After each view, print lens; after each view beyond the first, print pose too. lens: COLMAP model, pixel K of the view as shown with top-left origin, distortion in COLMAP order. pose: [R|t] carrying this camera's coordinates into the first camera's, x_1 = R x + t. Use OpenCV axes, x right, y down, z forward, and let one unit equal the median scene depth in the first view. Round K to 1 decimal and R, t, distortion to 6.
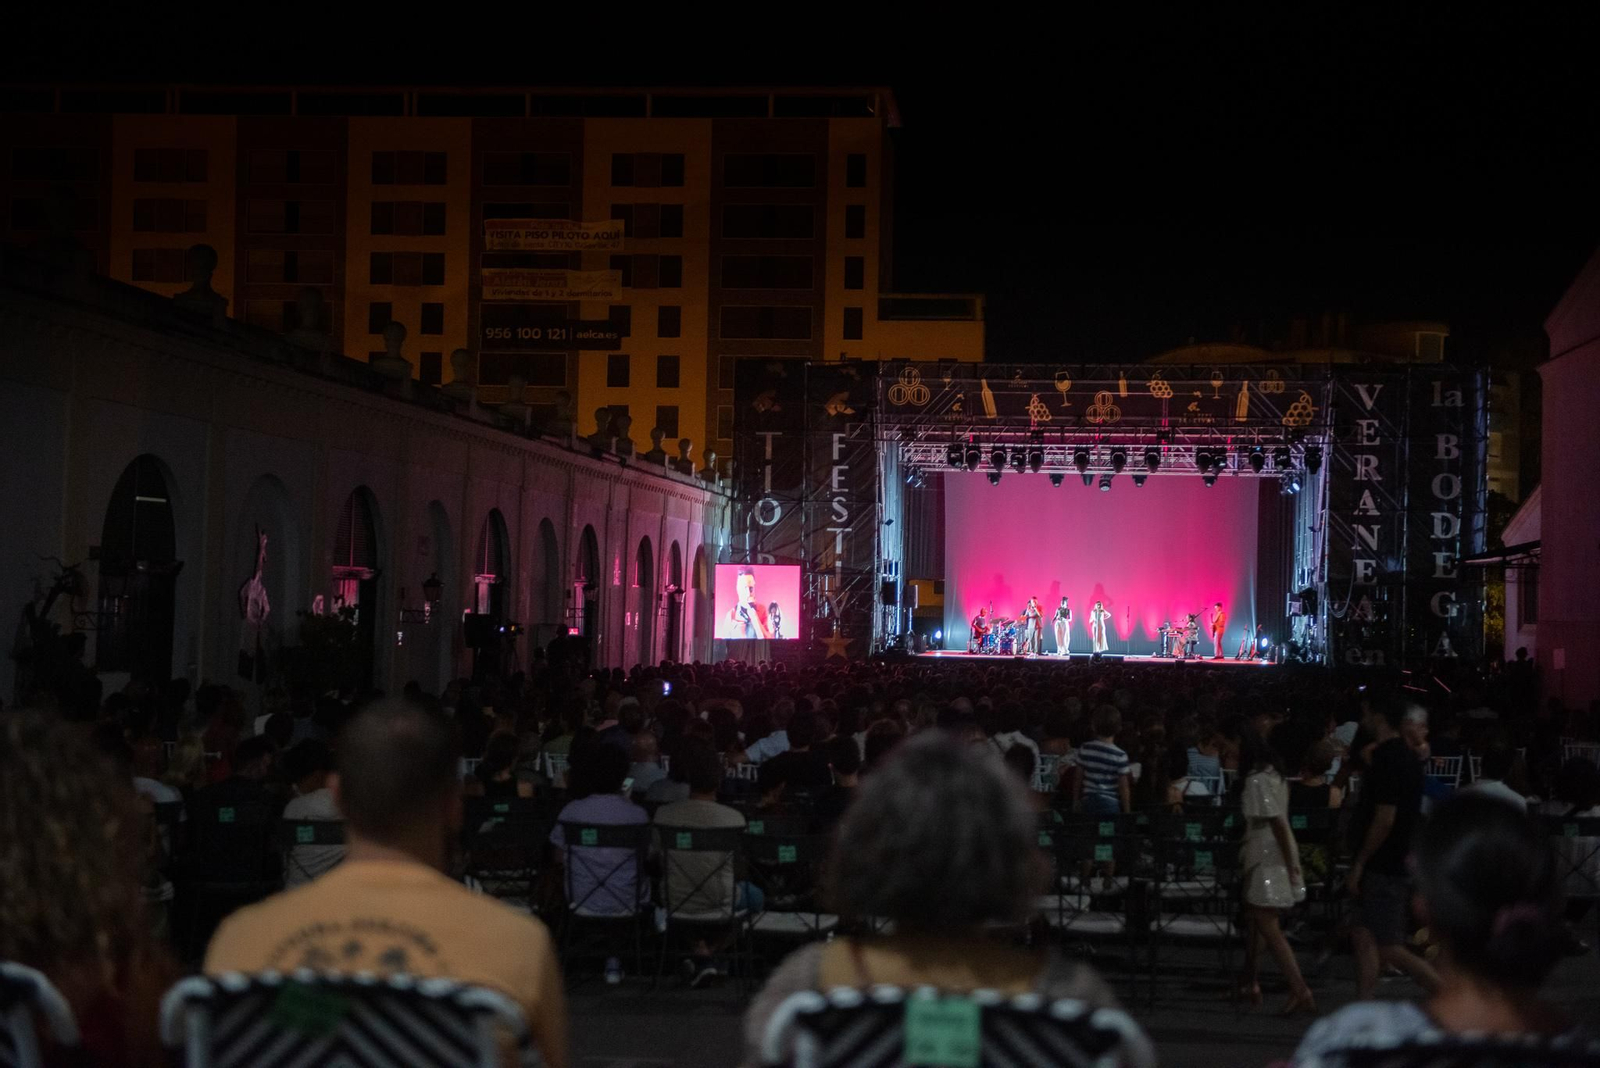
lens RADIAL K [[2323.1, 0, 800.0], [0, 2323.1, 534.0], [0, 0, 1]] dist [0.155593, -0.010632]
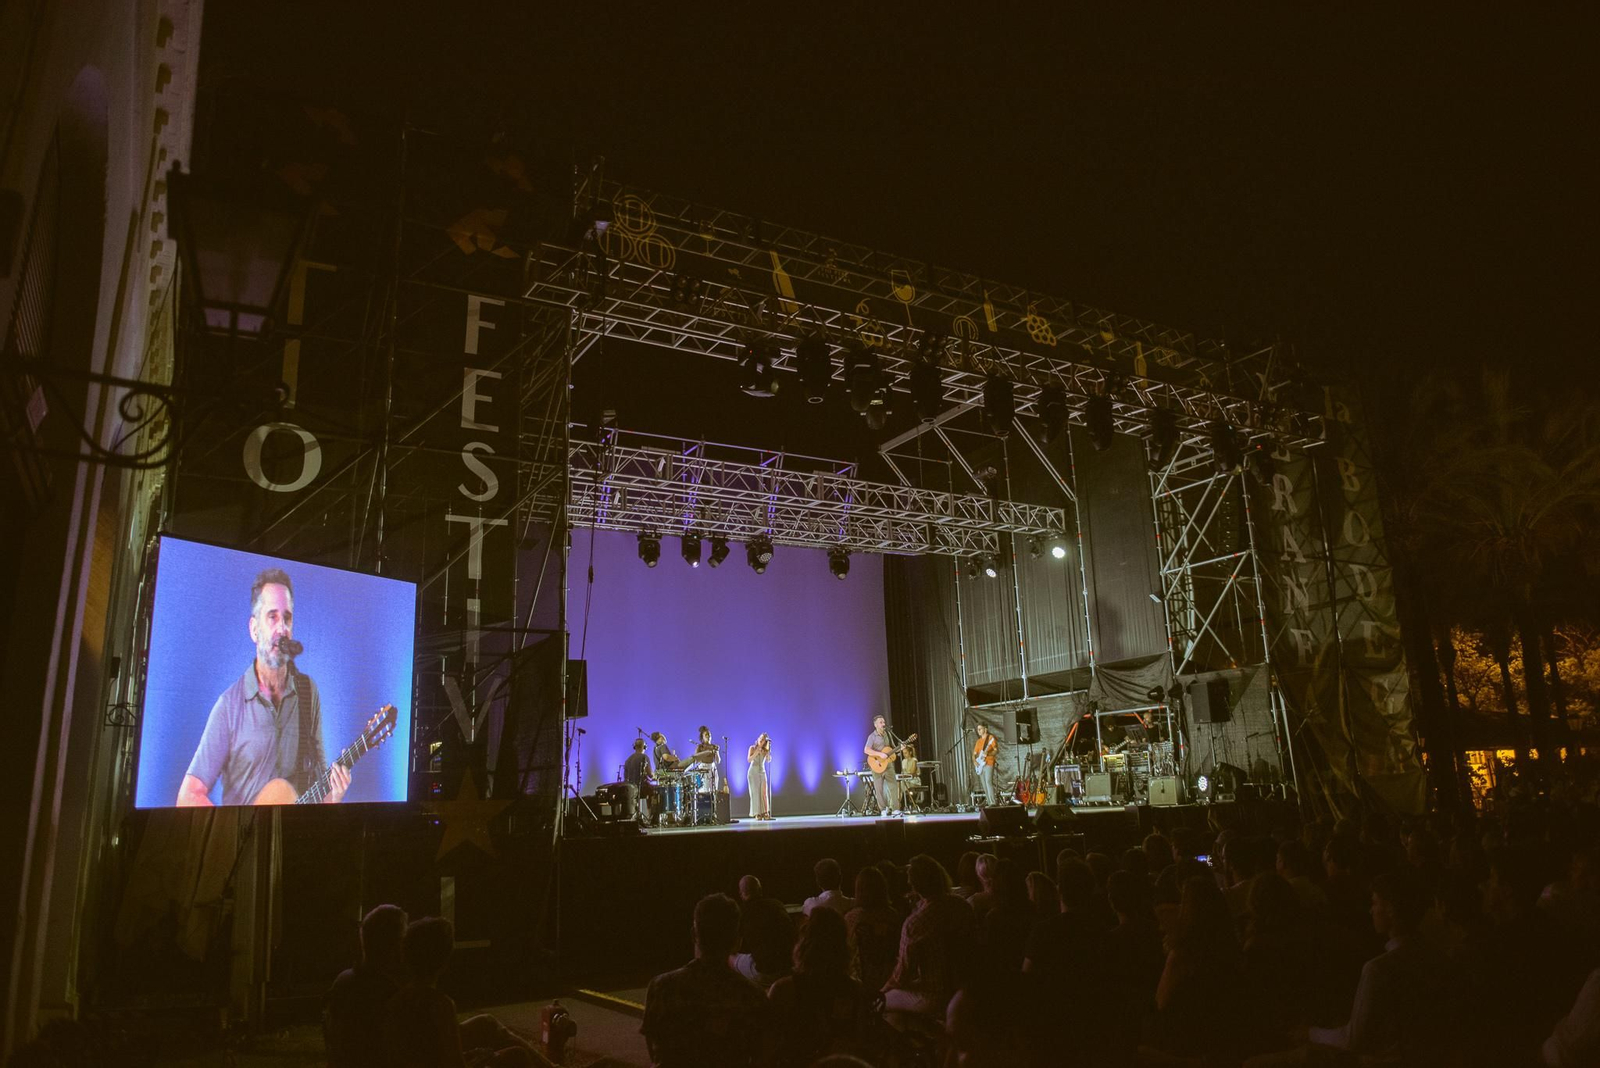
lens RADIAL K [[1094.8, 0, 800.0], [0, 1094.8, 534.0], [0, 0, 1]] dist [-0.047512, 0.000343]
pose [[0.797833, 0.095066, 0.595336, -0.049765], [0.033078, 0.979099, -0.200676, 0.039635], [-0.601970, 0.179798, 0.778013, 0.822790]]
